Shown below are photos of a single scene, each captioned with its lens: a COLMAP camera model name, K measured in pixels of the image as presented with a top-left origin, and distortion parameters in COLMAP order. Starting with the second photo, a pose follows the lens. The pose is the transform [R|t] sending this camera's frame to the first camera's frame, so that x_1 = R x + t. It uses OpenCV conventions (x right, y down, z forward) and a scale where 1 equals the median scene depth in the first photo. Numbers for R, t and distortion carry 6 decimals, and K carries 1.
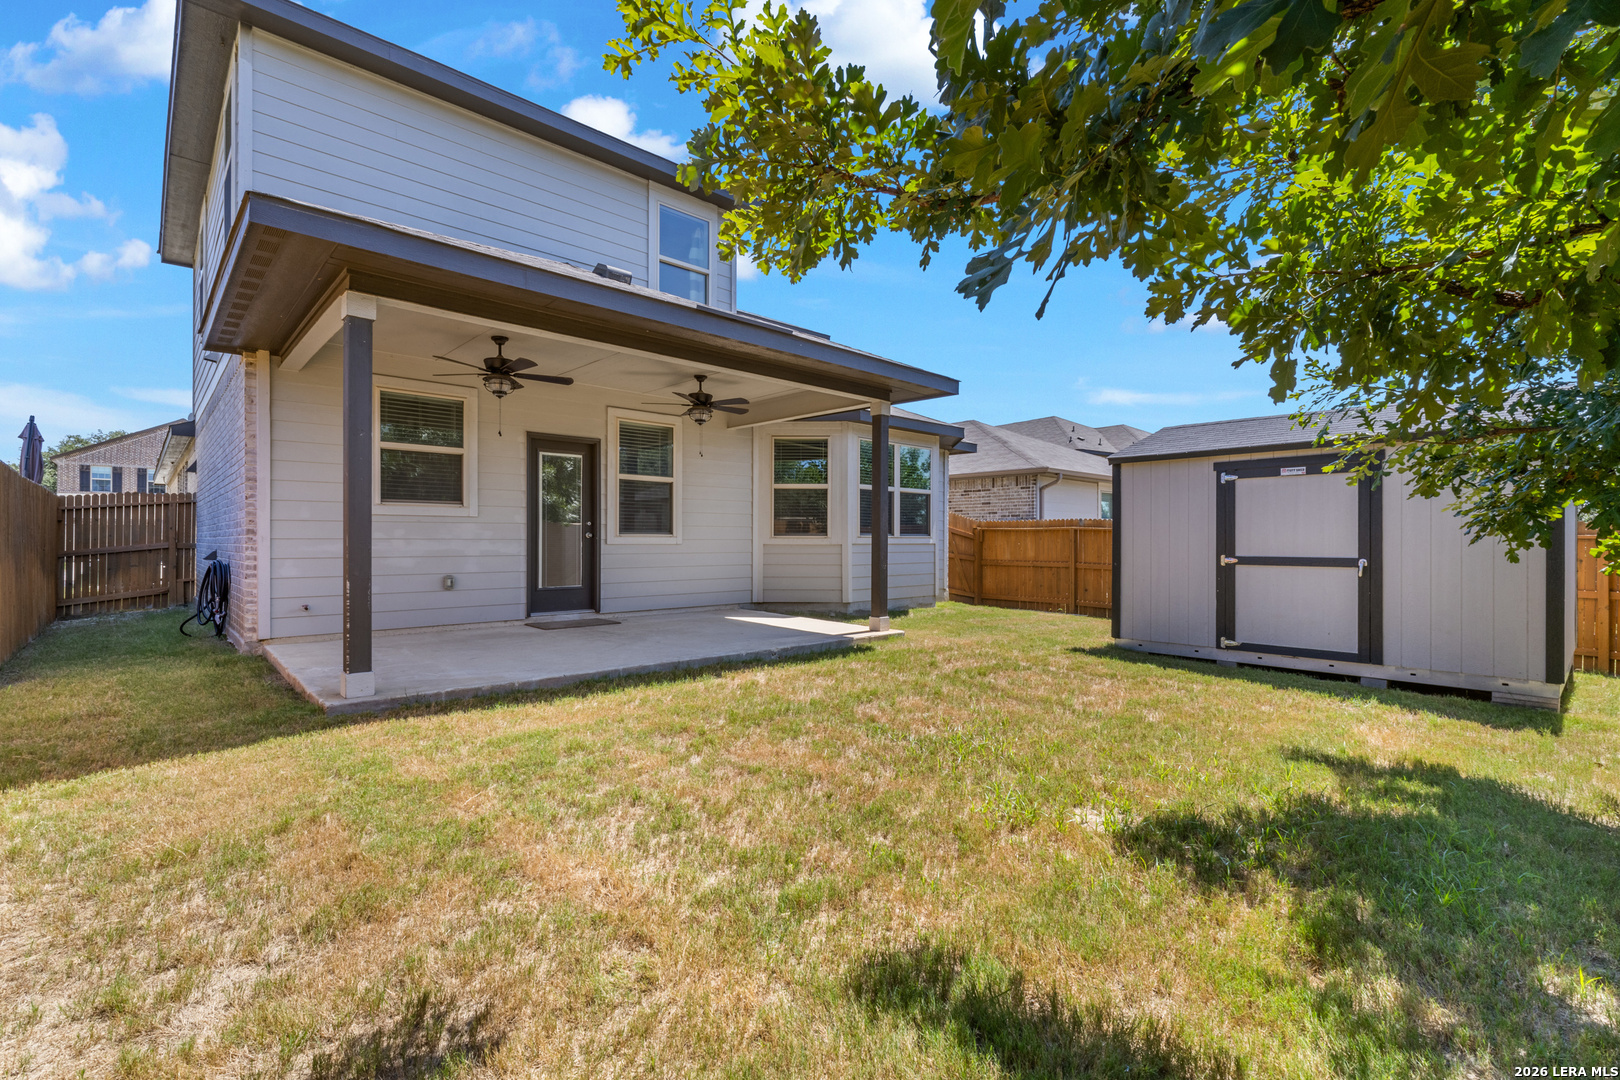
lens RADIAL K [[727.4, 0, 813.8], [0, 727.4, 539.5], [0, 0, 1]] dist [-0.000076, -0.001332]
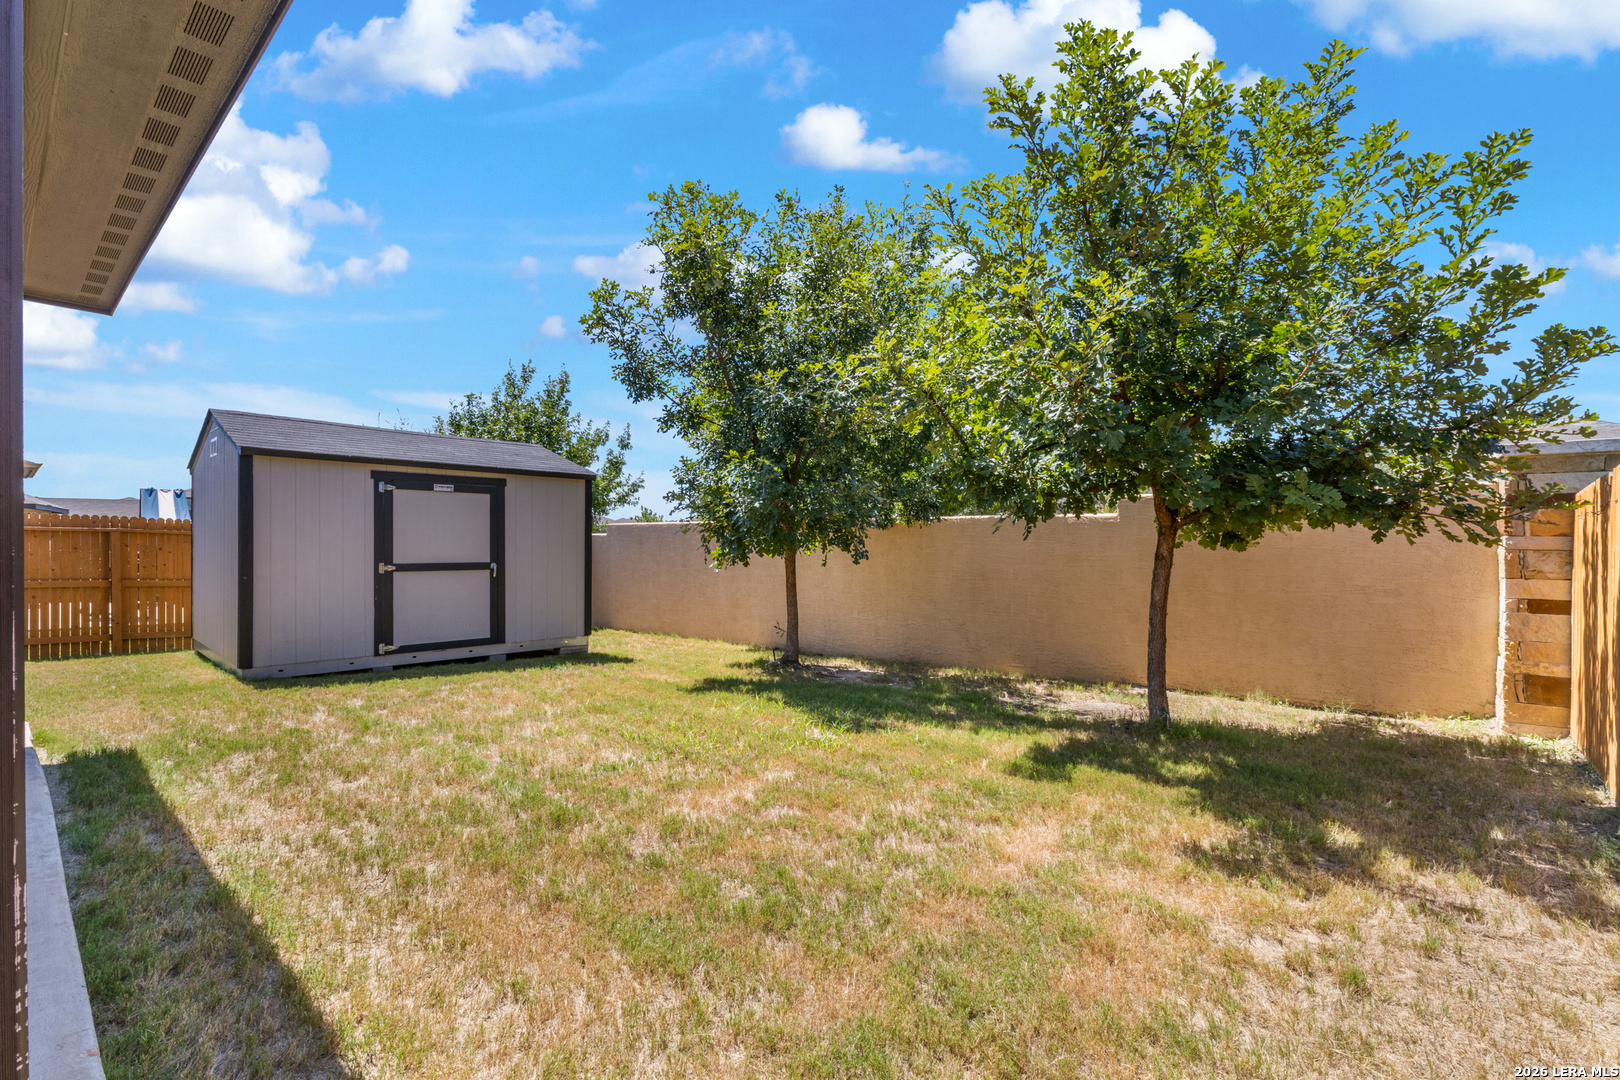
lens RADIAL K [[727.4, 0, 818.7], [0, 727.4, 547.9], [0, 0, 1]] dist [-0.000076, -0.001332]
pose [[-0.093851, -0.010916, 0.995526, -0.494907], [-0.012637, 0.999872, 0.009772, -0.017021], [-0.995506, -0.011664, -0.093977, 0.479326]]
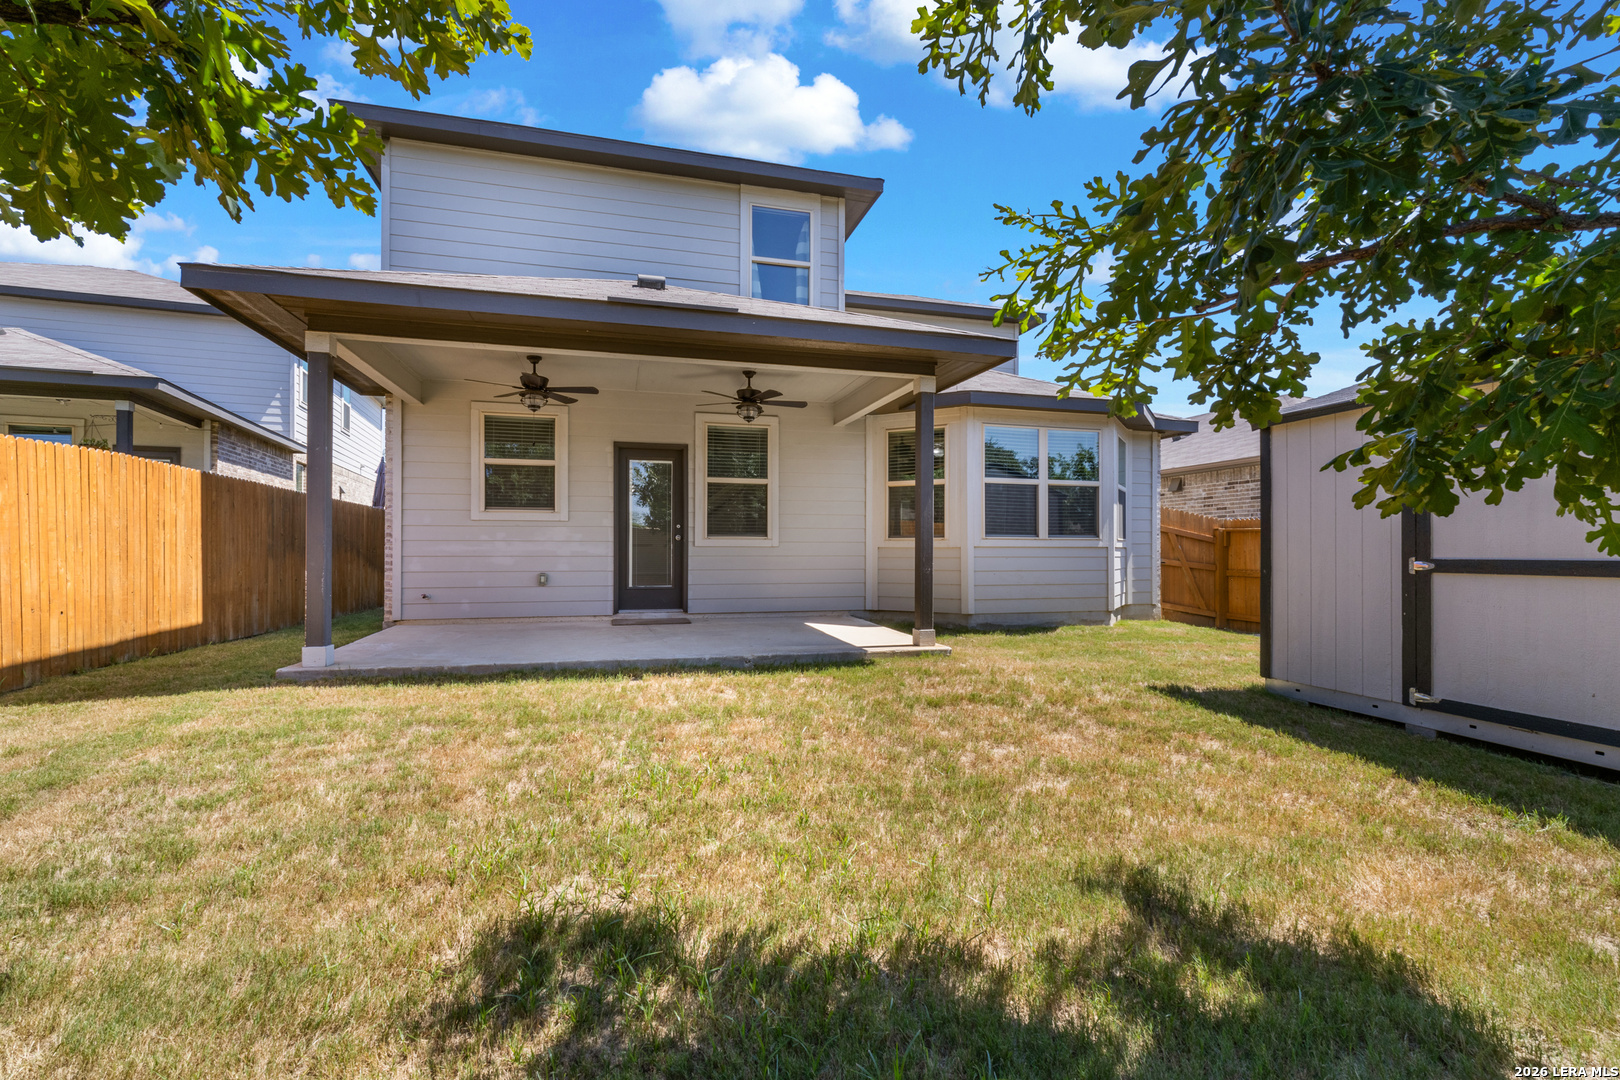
lens RADIAL K [[727.4, 0, 812.0], [0, 727.4, 545.1], [0, 0, 1]] dist [-0.000076, -0.001332]
pose [[0.881465, -0.004324, -0.472229, 0.394298], [0.000529, 0.999966, -0.008170, 0.015215], [0.472249, 0.006952, 0.881438, 0.194634]]
